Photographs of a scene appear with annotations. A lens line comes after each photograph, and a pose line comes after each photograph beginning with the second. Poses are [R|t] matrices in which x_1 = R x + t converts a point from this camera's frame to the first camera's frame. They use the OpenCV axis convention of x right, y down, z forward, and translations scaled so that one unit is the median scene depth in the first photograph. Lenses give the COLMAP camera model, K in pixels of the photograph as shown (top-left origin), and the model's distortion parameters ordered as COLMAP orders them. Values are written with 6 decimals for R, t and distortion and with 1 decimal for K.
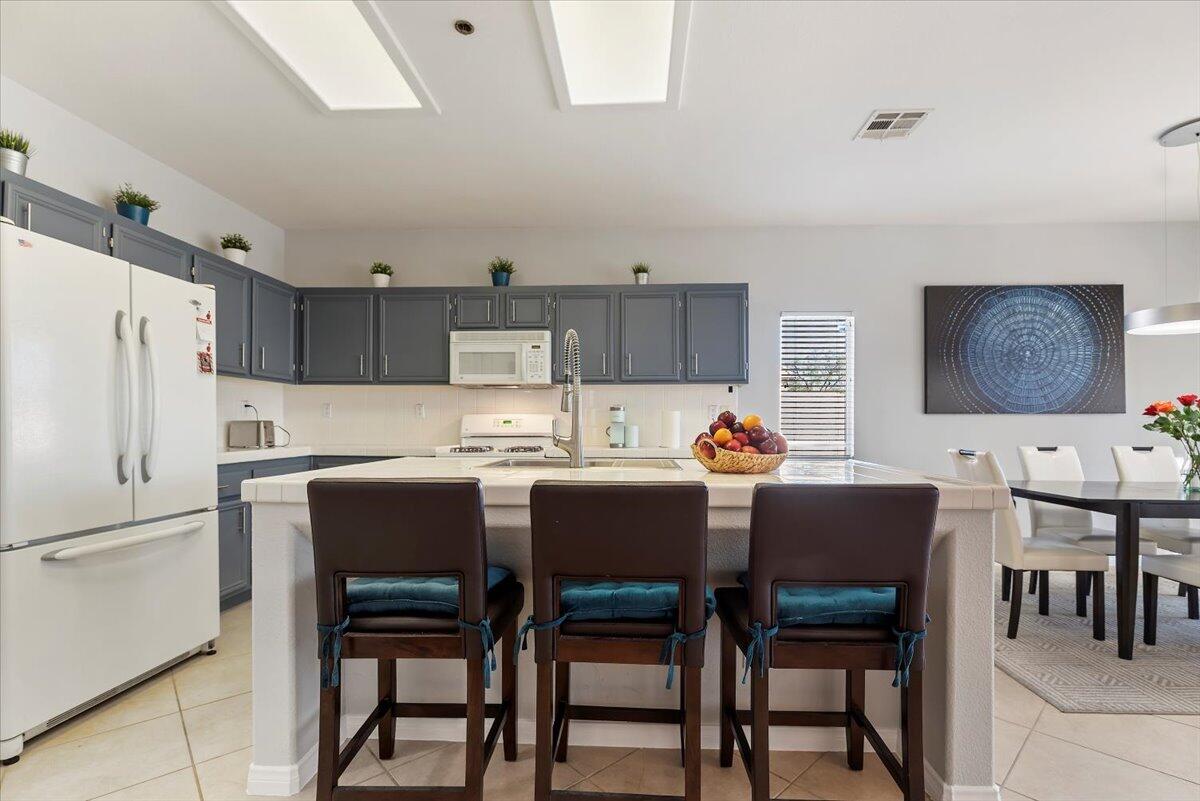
lens RADIAL K [[543.4, 0, 594.4], [0, 543.4, 415.0], [0, 0, 1]] dist [0.000284, -0.000528]
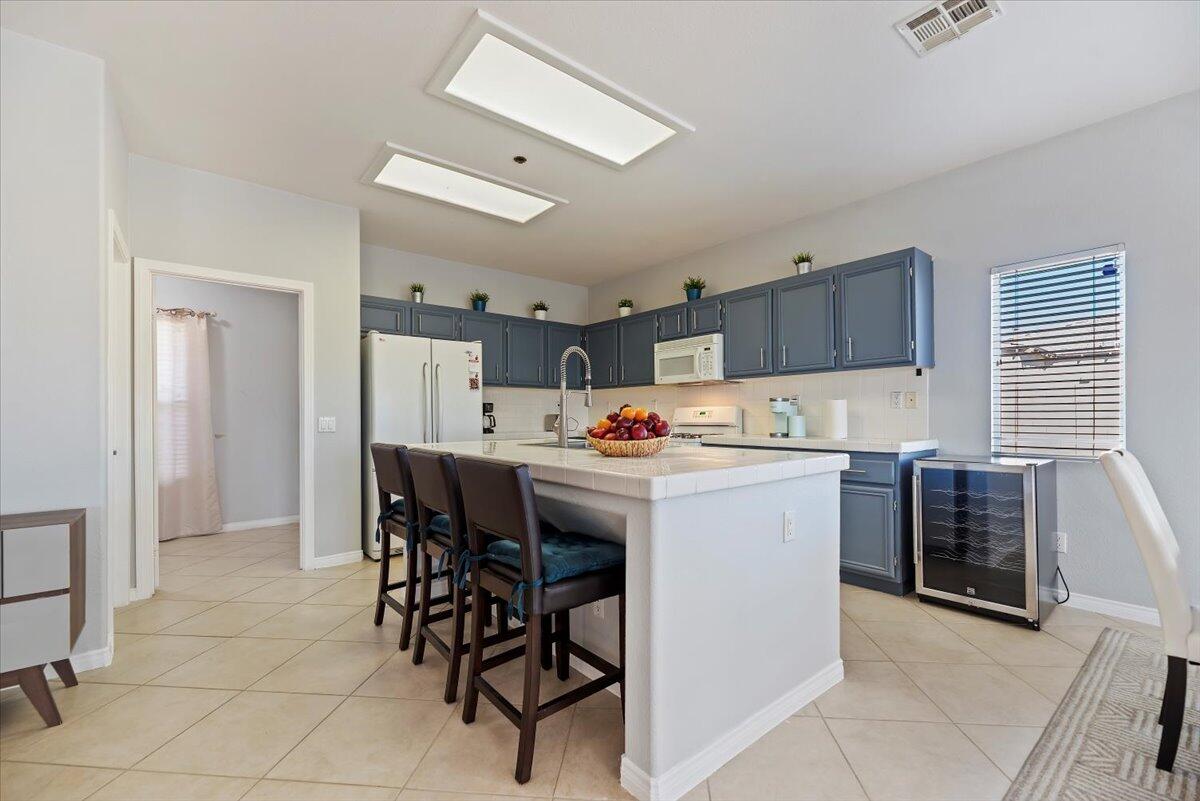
lens RADIAL K [[490.4, 0, 606.9], [0, 490.4, 412.9], [0, 0, 1]] dist [-0.000467, -0.000172]
pose [[0.680960, -0.011801, -0.732225, 0.504749], [0.021064, 0.999772, 0.003477, 0.003672], [0.732017, -0.017791, 0.681054, 0.120718]]
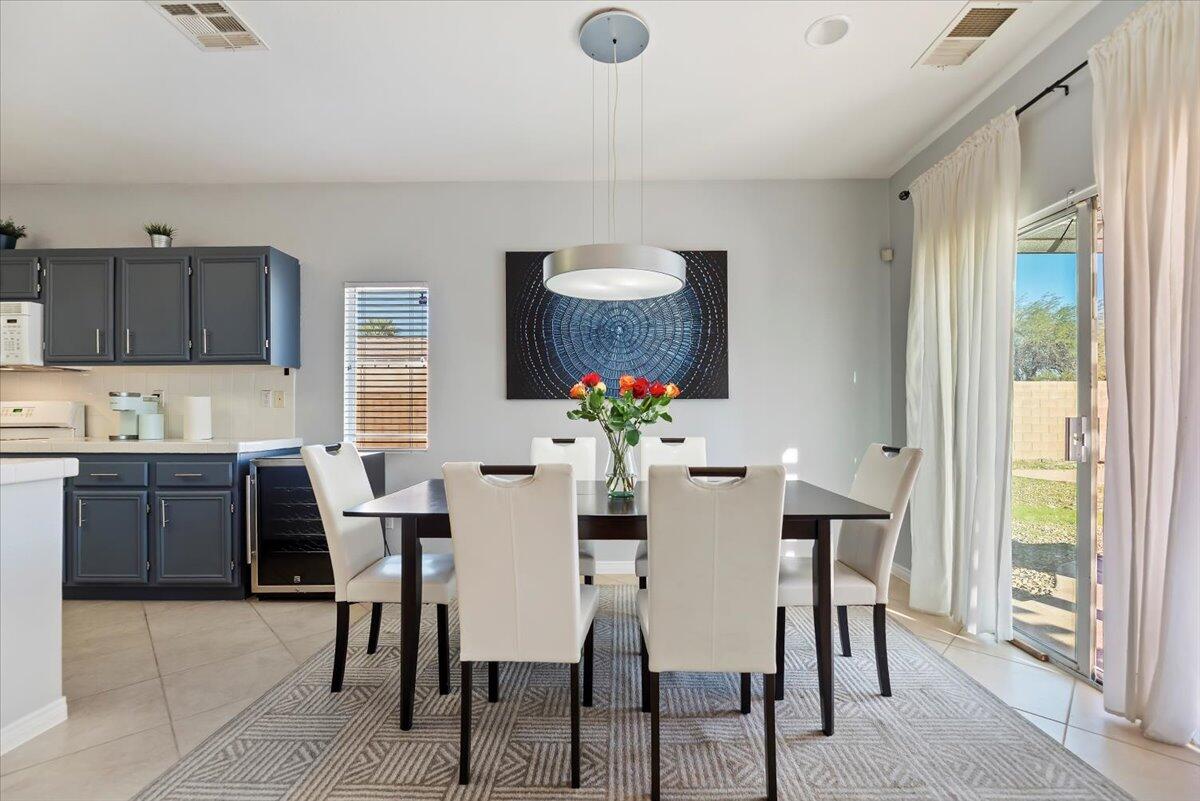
lens RADIAL K [[519.1, 0, 593.9], [0, 519.1, 412.7], [0, 0, 1]] dist [-0.000399, -0.000109]
pose [[0.999749, -0.003141, 0.022203, 0.758750], [0.002803, 0.999880, 0.015247, 0.006757], [-0.022248, -0.015180, 0.999637, 0.172367]]
